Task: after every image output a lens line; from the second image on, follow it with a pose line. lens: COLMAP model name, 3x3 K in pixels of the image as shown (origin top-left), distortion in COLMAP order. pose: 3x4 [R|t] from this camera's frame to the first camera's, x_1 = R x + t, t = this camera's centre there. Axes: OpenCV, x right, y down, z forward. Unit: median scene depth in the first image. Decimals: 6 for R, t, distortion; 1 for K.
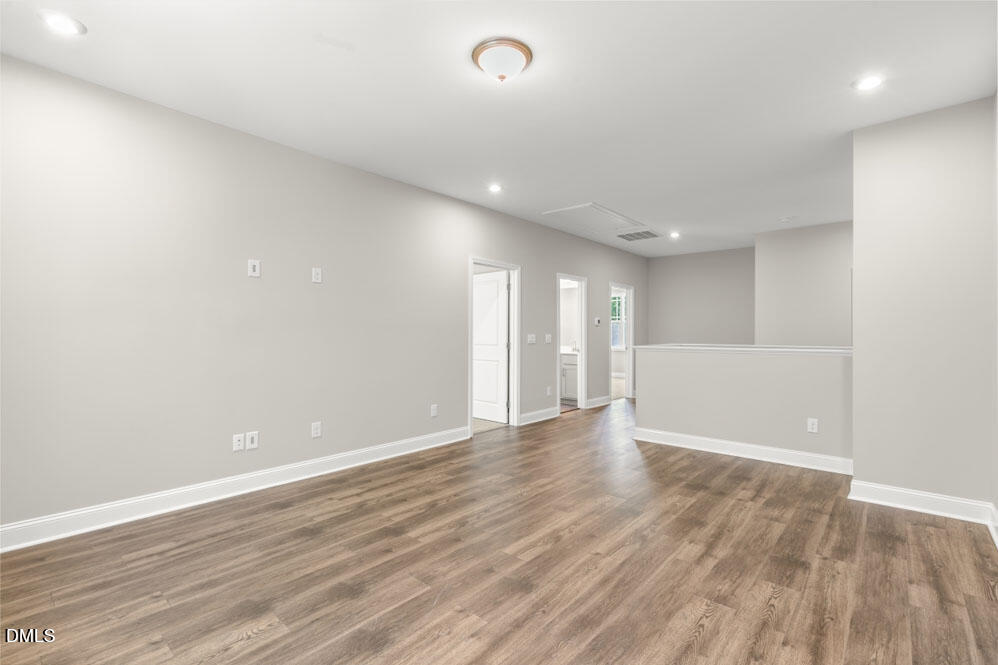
lens RADIAL K [[452.9, 0, 502.6], [0, 452.9, 336.5], [0, 0, 1]] dist [0.004794, 0.000724]
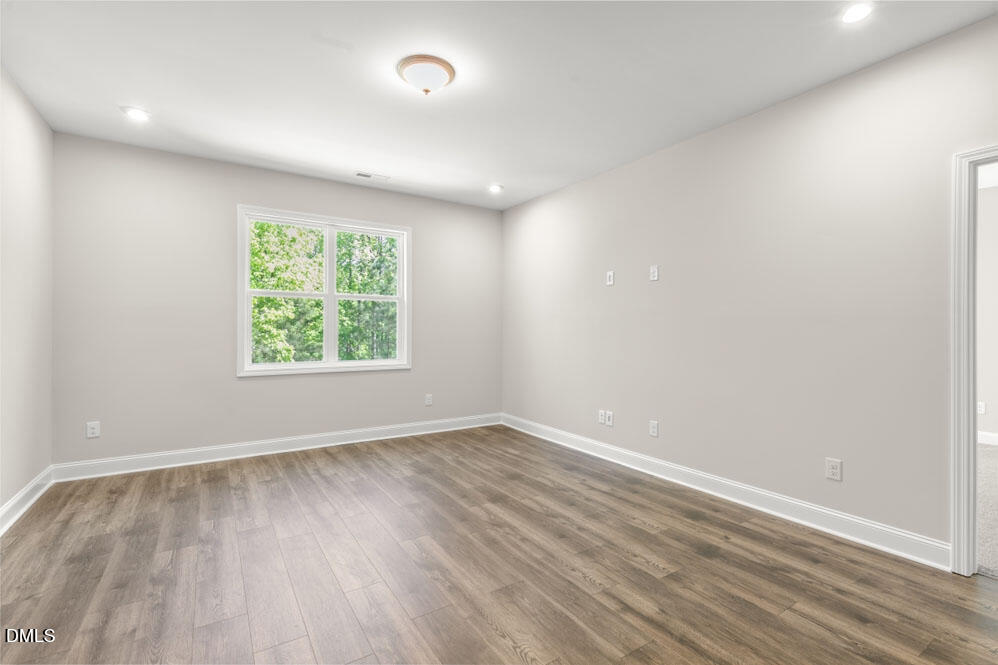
lens RADIAL K [[452.9, 0, 505.1], [0, 452.9, 333.8], [0, 0, 1]] dist [0.004794, 0.000724]
pose [[-0.274485, 0.002869, -0.961587, 0.861197], [-0.012191, 0.999905, 0.006463, -0.006157], [0.961514, 0.013496, -0.274424, 1.300939]]
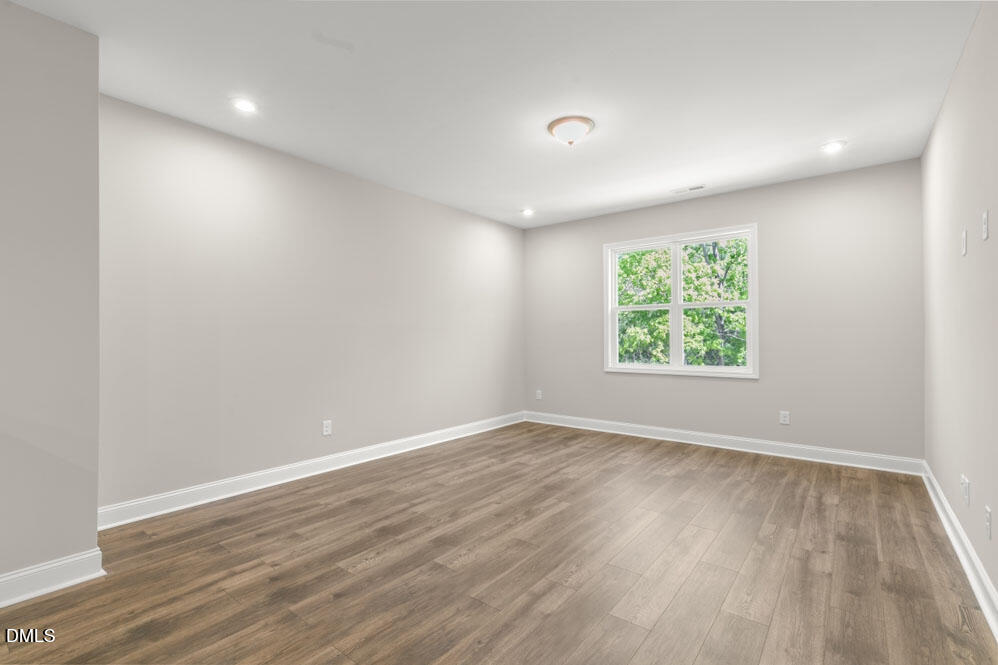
lens RADIAL K [[452.9, 0, 498.0], [0, 452.9, 335.0], [0, 0, 1]] dist [0.004794, 0.000724]
pose [[-0.998968, -0.003037, -0.045328, 0.237911], [-0.003175, 0.999991, 0.002984, -0.010776], [0.045319, 0.003125, -0.998968, 2.034467]]
